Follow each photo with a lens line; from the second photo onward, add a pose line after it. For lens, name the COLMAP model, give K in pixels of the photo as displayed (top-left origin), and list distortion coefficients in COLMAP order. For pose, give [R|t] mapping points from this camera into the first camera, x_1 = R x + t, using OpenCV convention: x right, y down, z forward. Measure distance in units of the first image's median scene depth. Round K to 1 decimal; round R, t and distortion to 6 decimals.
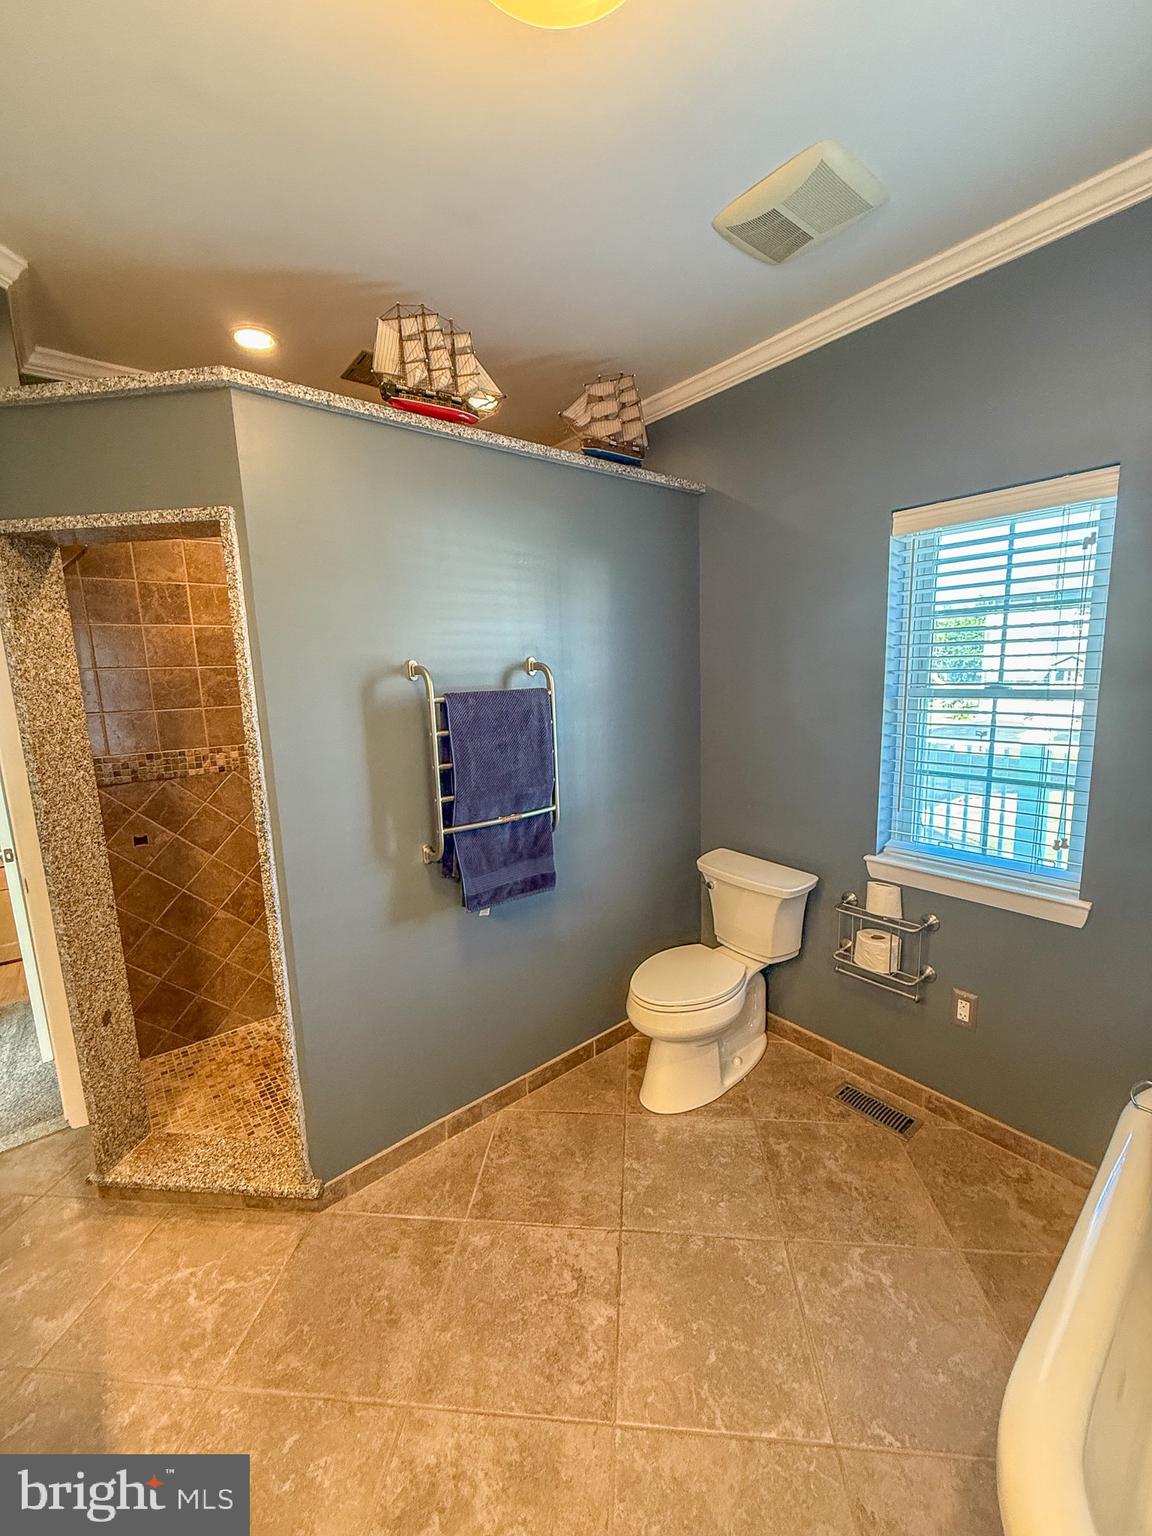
lens RADIAL K [[607.7, 0, 576.6], [0, 607.7, 763.0], [0, 0, 1]] dist [-0.000130, -0.000138]
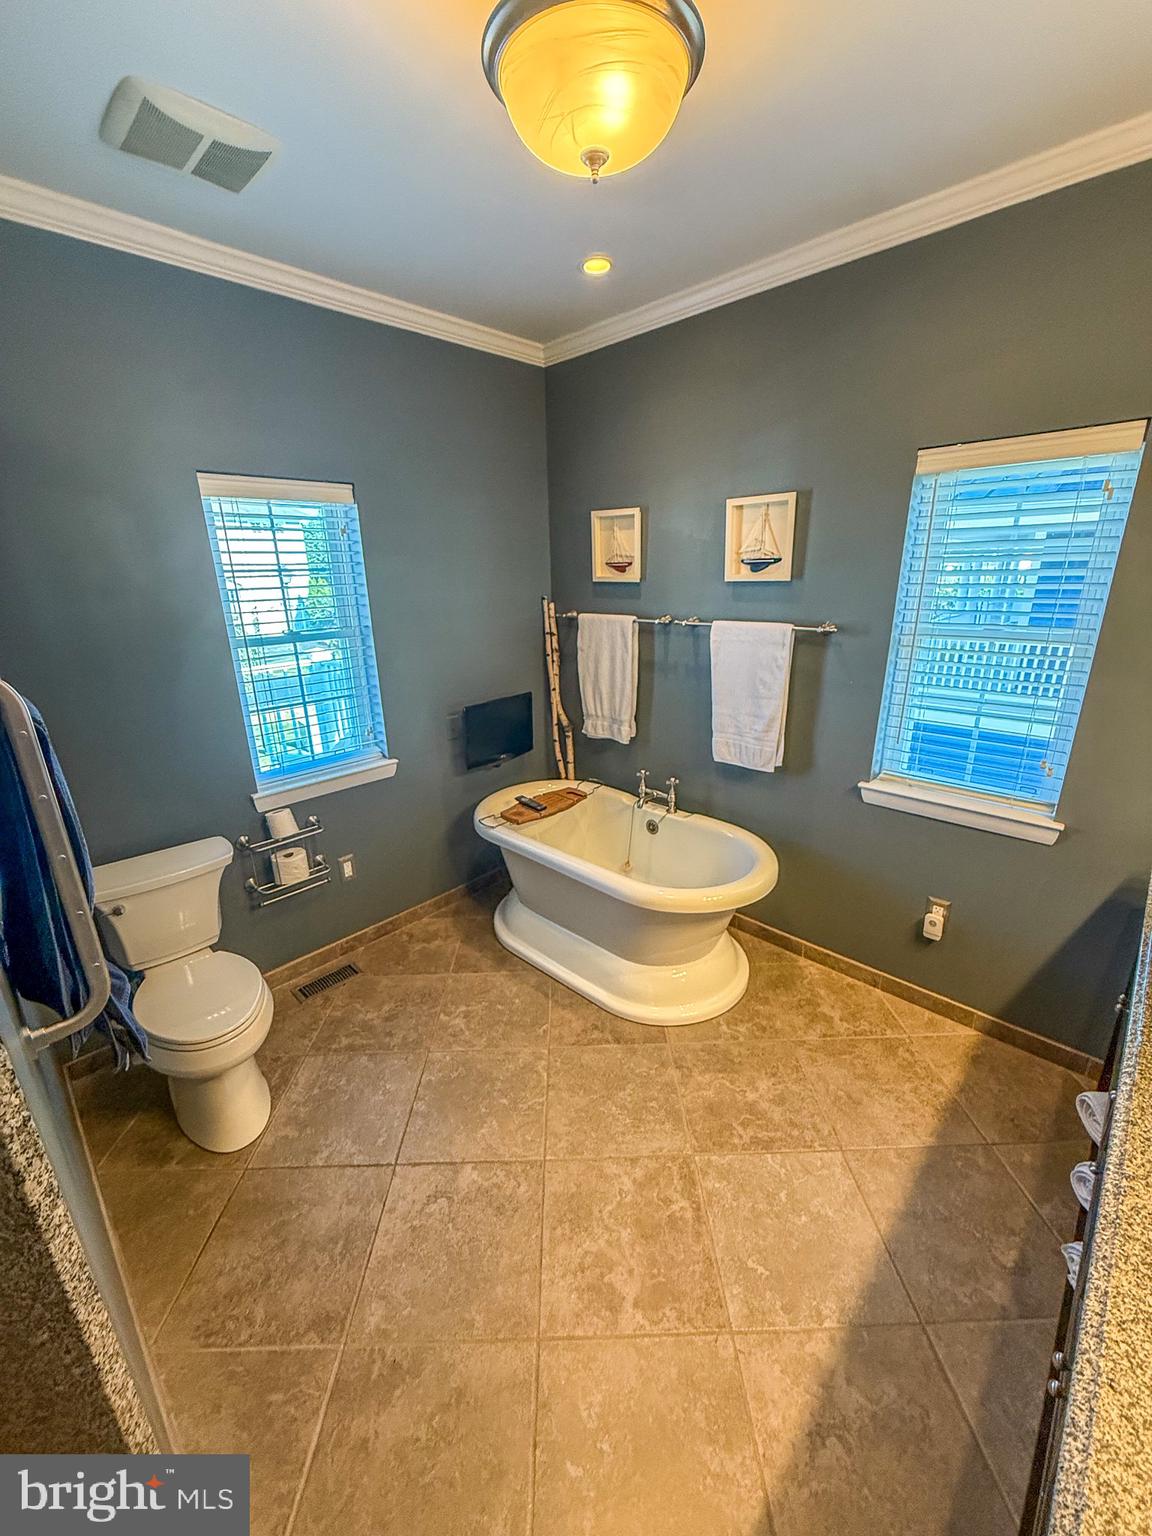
lens RADIAL K [[607.7, 0, 576.6], [0, 607.7, 763.0], [0, 0, 1]] dist [-0.000130, -0.000138]
pose [[-0.110731, -0.272304, 0.955819, -0.707664], [0.177690, 0.940812, 0.288614, -0.133132], [-0.977837, 0.201798, -0.055792, 0.538733]]
